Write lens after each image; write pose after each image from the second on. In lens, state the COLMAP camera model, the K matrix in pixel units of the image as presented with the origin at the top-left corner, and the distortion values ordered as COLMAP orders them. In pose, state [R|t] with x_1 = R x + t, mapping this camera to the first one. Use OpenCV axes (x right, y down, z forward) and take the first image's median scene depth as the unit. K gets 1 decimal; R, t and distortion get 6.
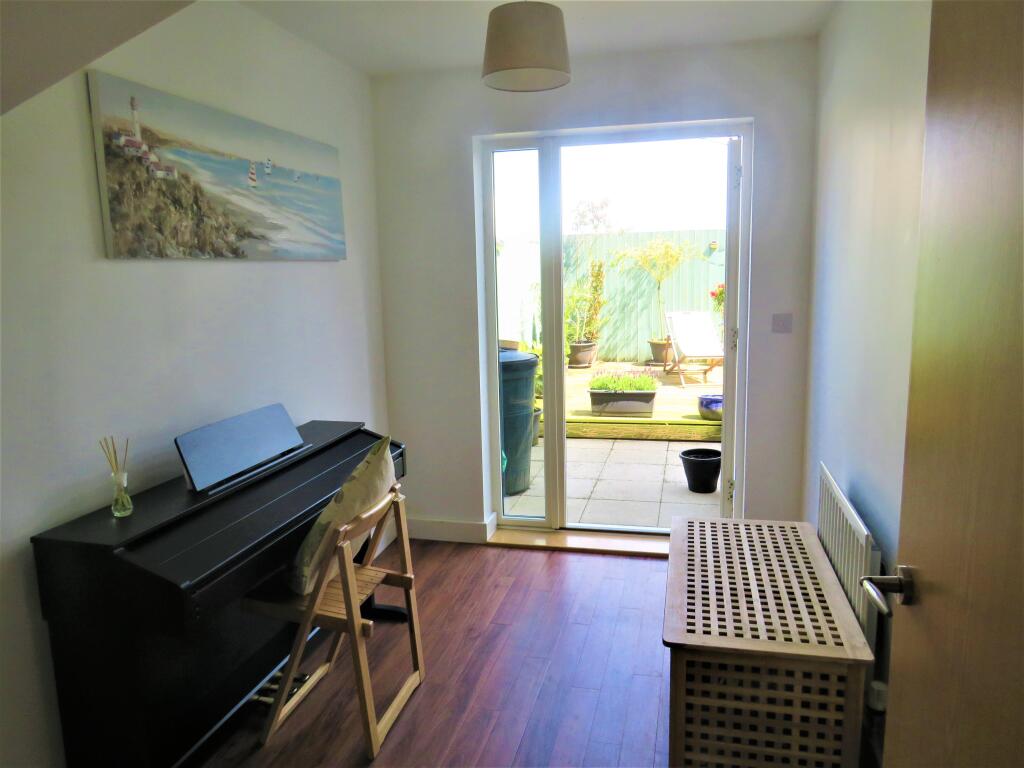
lens RADIAL K [[737.9, 0, 513.1], [0, 737.9, 384.1], [0, 0, 1]] dist [0.000502, -0.007124]
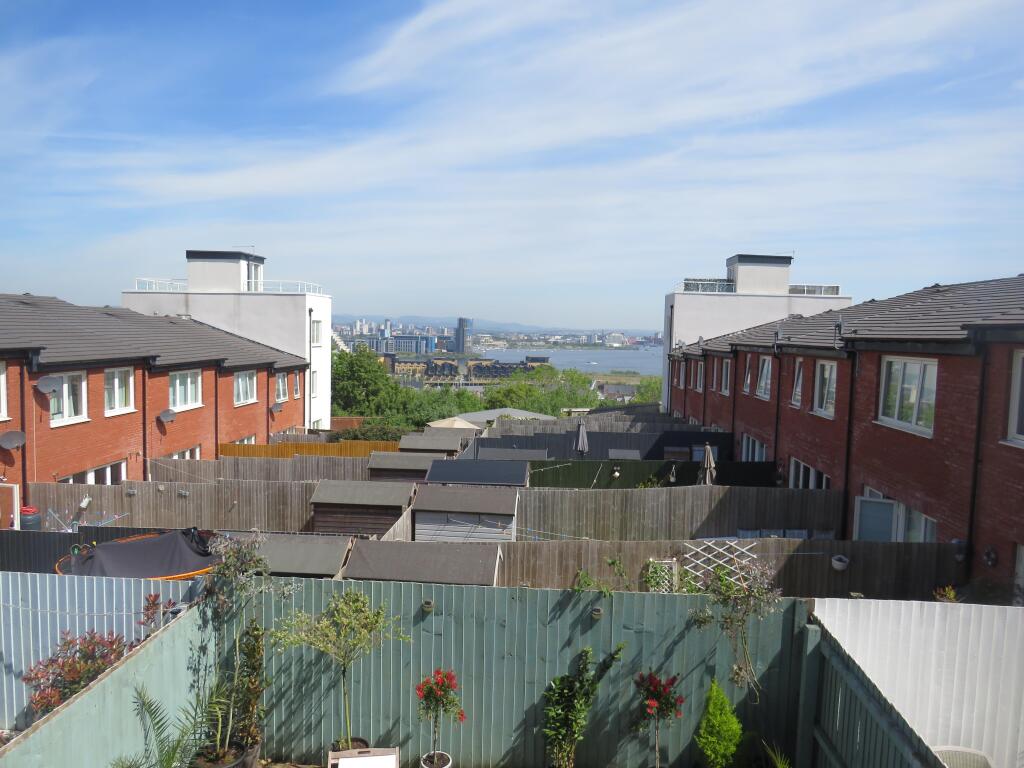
lens RADIAL K [[737.9, 0, 511.7], [0, 737.9, 386.3], [0, 0, 1]] dist [0.000502, -0.007124]
pose [[0.985763, 0.030162, 0.165411, 0.221739], [-0.016029, 0.996156, -0.086123, -0.323278], [-0.167372, 0.082245, 0.982457, 0.286176]]
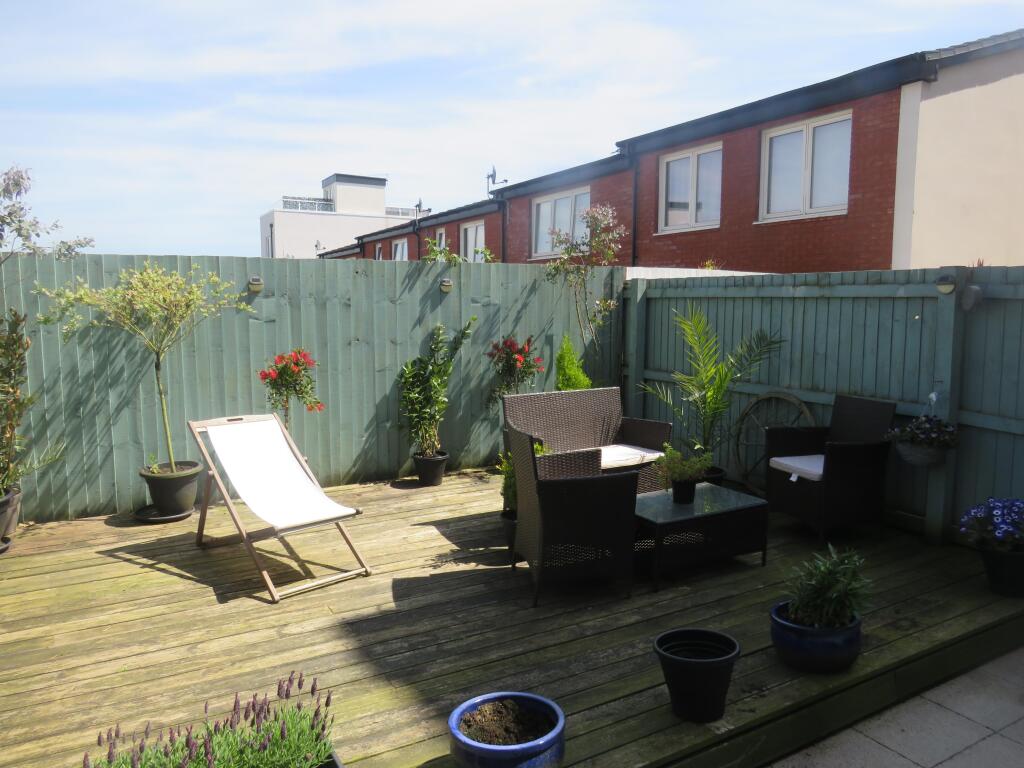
lens RADIAL K [[737.9, 0, 510.0], [0, 737.9, 385.7], [0, 0, 1]] dist [0.000502, -0.007124]
pose [[0.738910, -0.055865, 0.671484, 0.035858], [0.097597, 0.994921, -0.024624, -0.078458], [-0.666698, 0.083730, 0.740610, 0.453361]]
